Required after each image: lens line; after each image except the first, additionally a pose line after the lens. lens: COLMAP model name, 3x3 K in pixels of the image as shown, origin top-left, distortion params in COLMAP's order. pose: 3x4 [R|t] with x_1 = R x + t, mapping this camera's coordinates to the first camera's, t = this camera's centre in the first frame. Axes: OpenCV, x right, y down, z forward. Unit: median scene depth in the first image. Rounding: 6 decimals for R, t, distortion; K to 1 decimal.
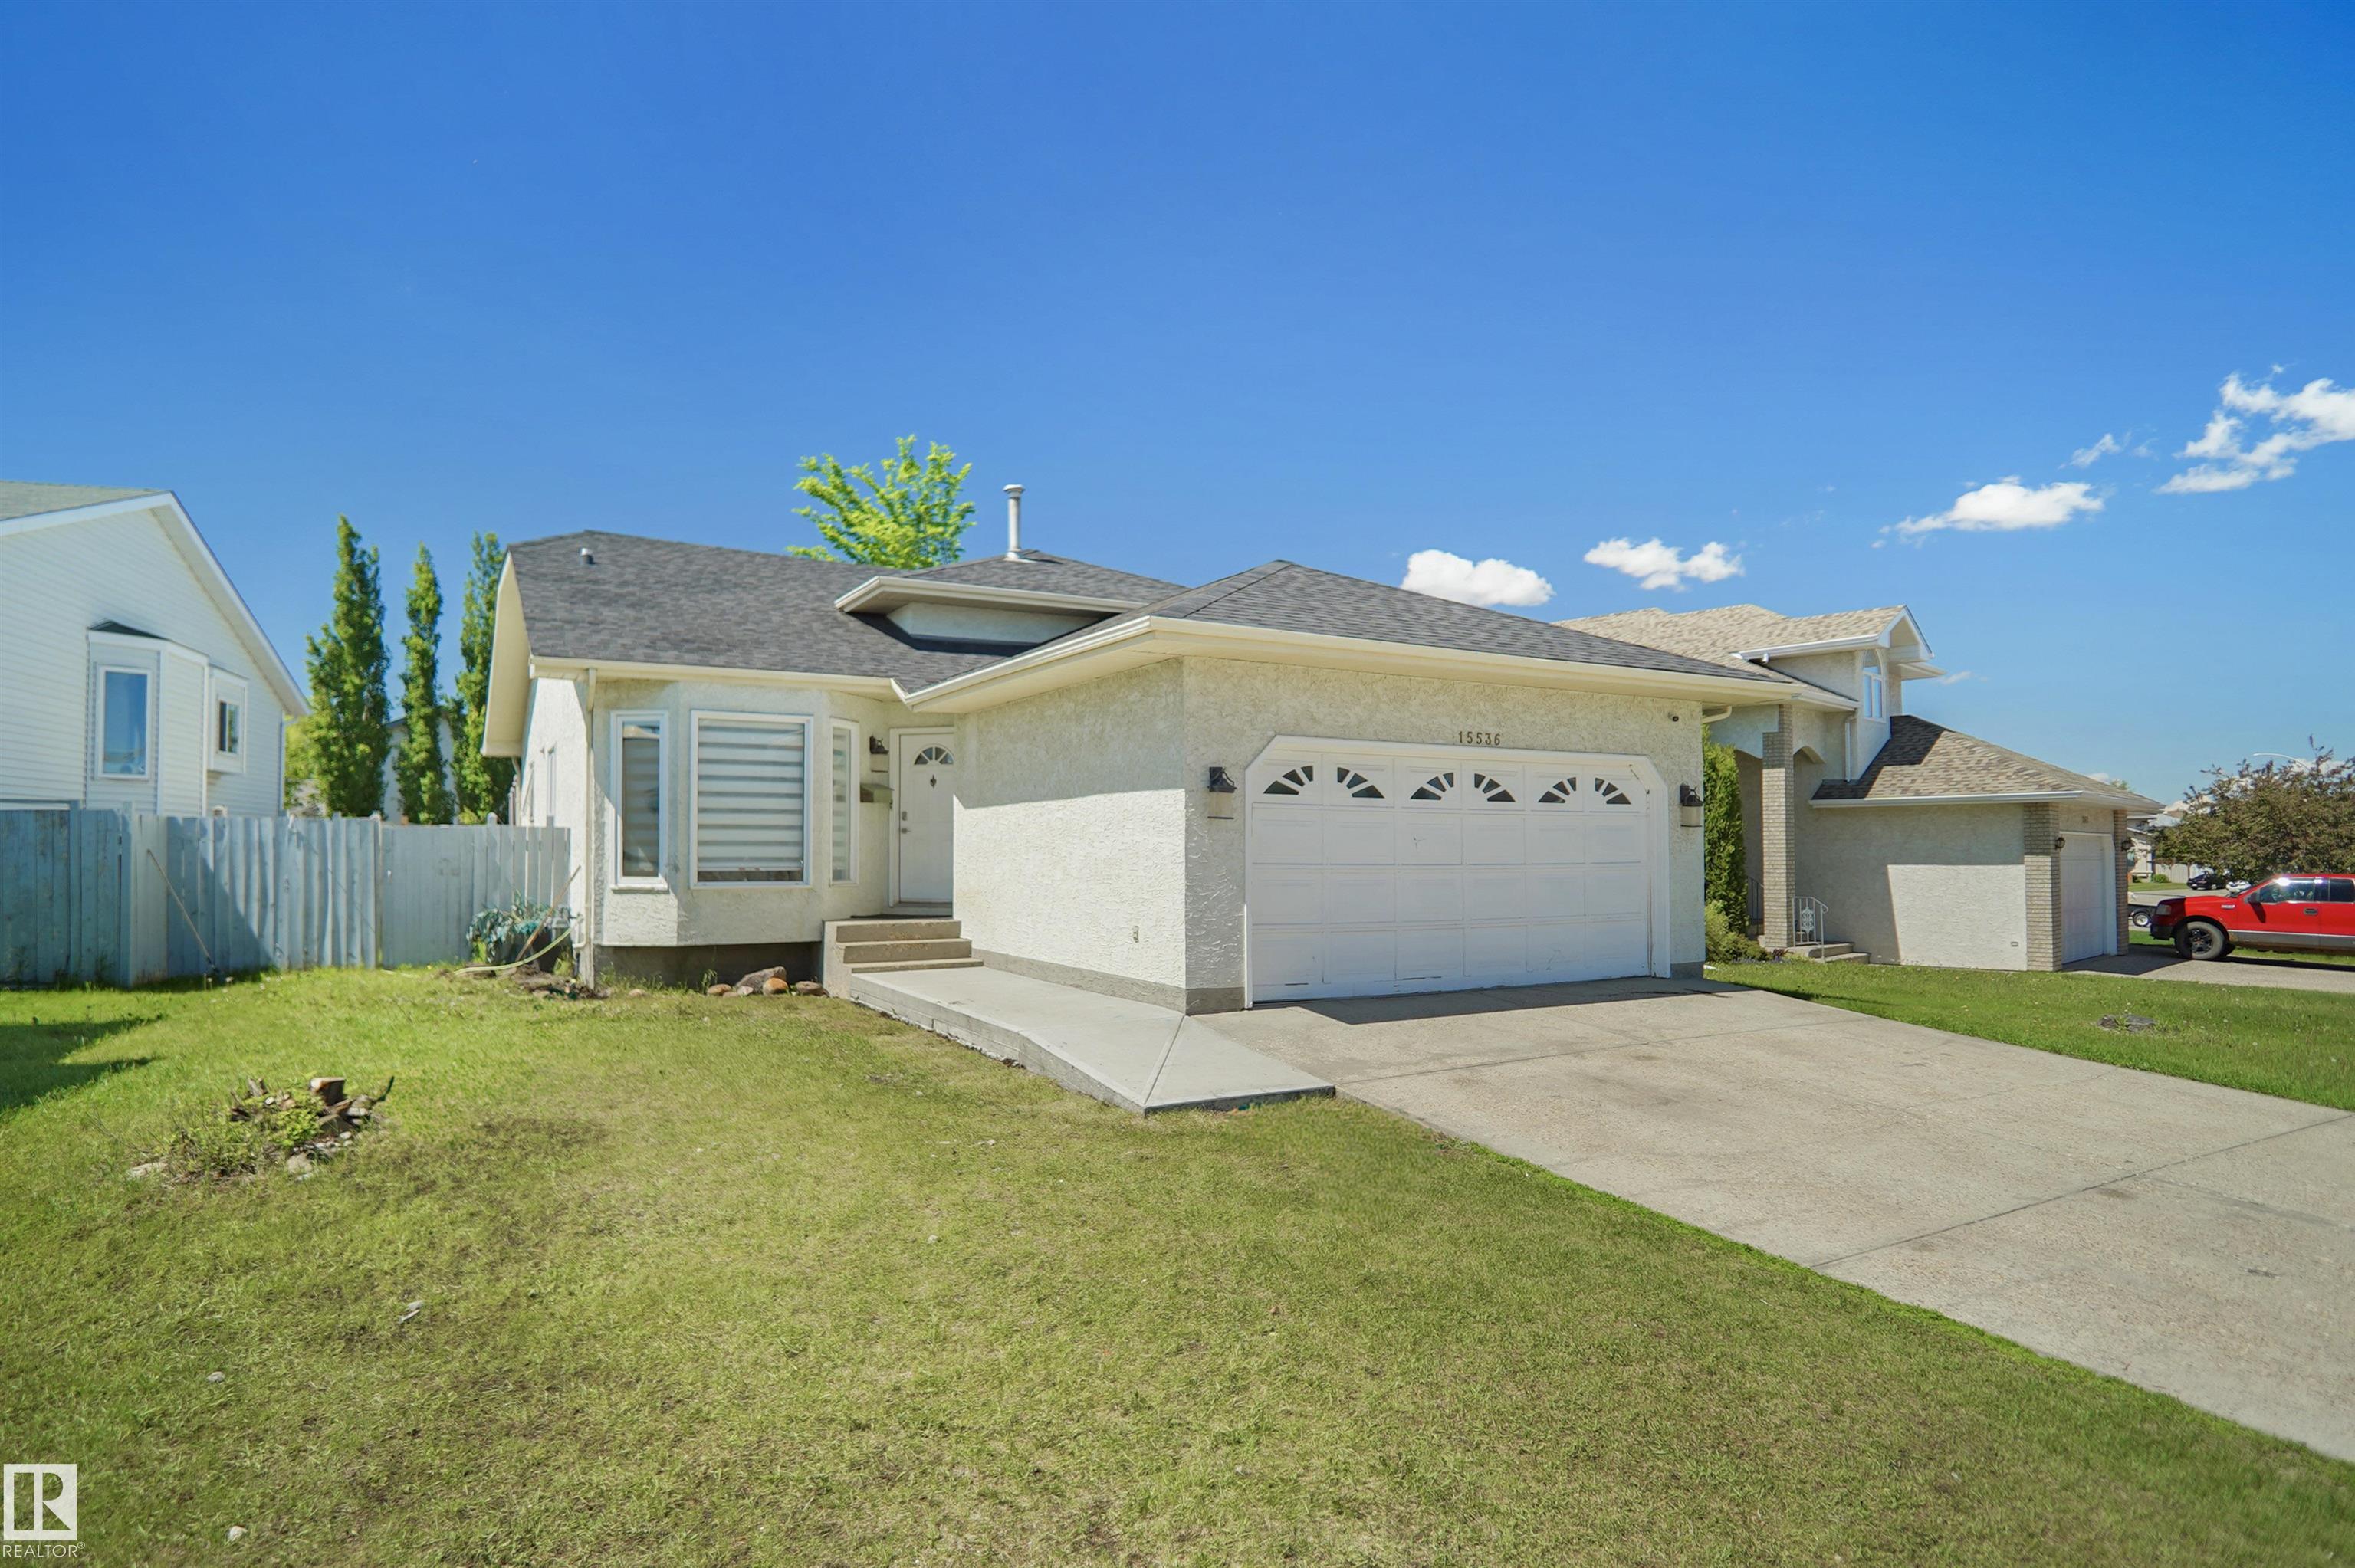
lens RADIAL K [[1249.3, 0, 1176.6], [0, 1249.3, 830.0], [0, 0, 1]] dist [-0.022294, 0.001131]
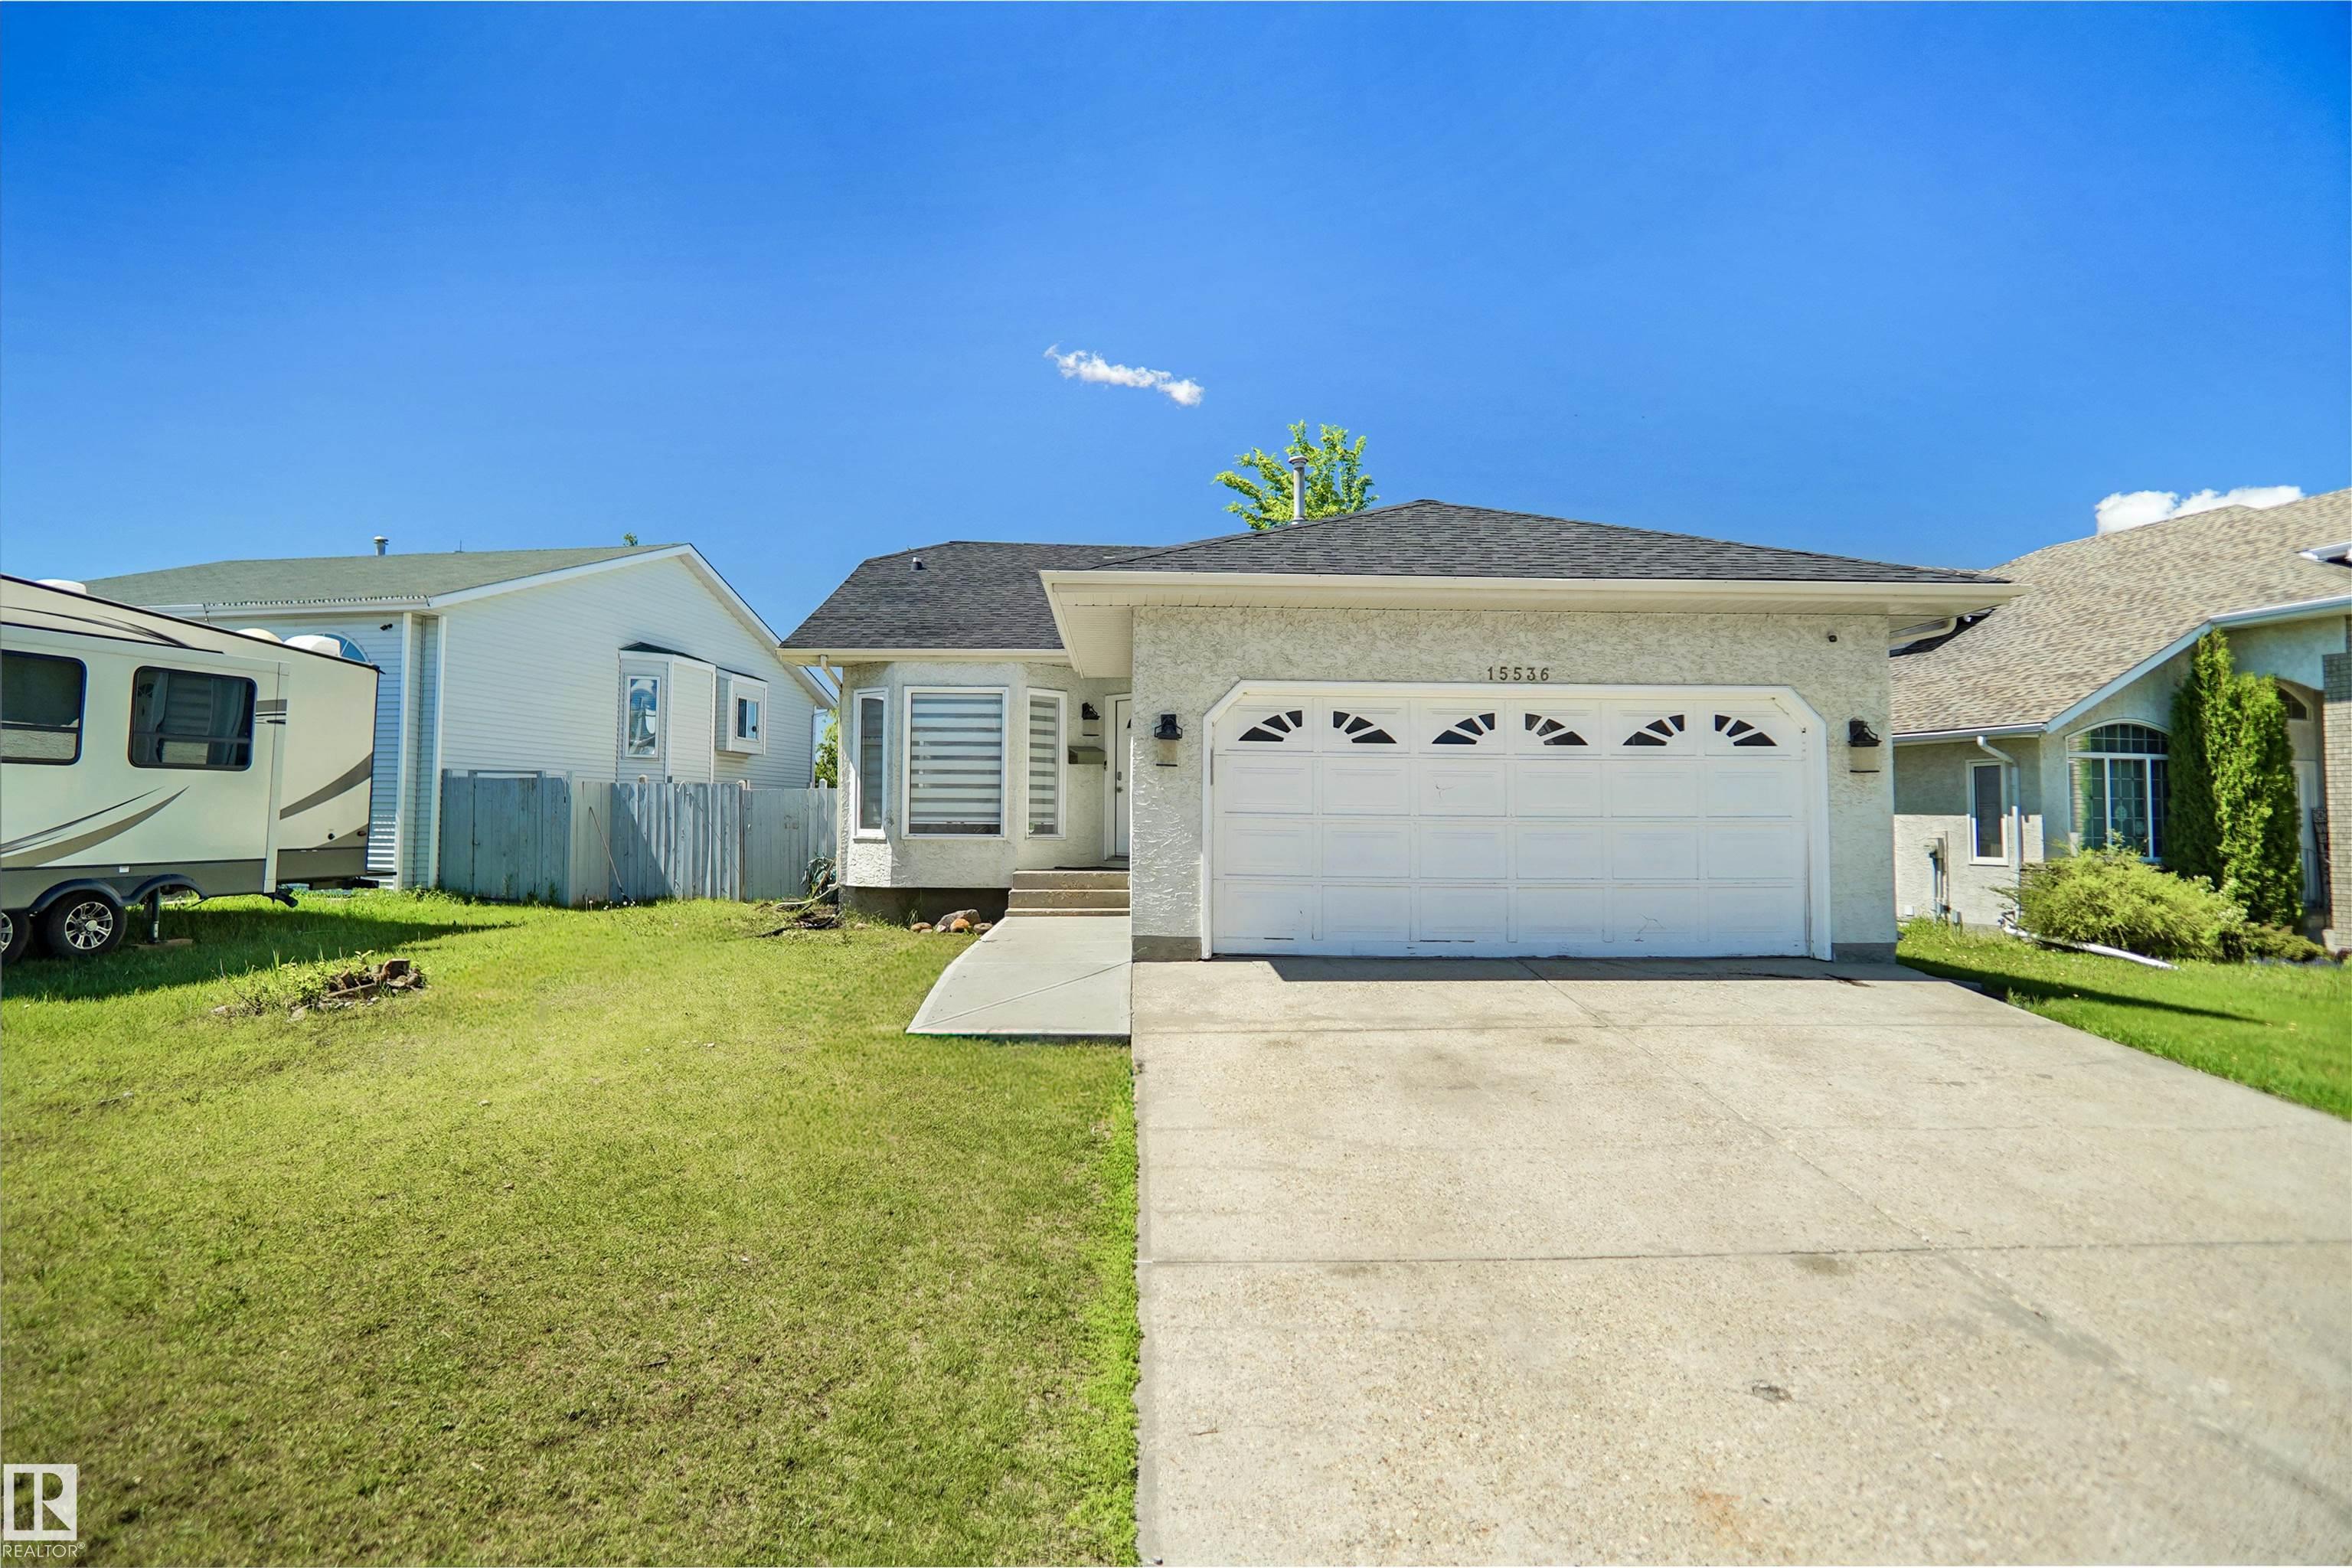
lens RADIAL K [[1213.7, 0, 1164.2], [0, 1213.7, 772.6], [0, 0, 1]] dist [-0.021792, 0.000470]
pose [[0.889341, -0.014912, -0.457001, 0.355706], [0.003295, 0.999651, -0.026205, 0.016106], [0.457233, 0.021800, 0.889080, 0.103705]]
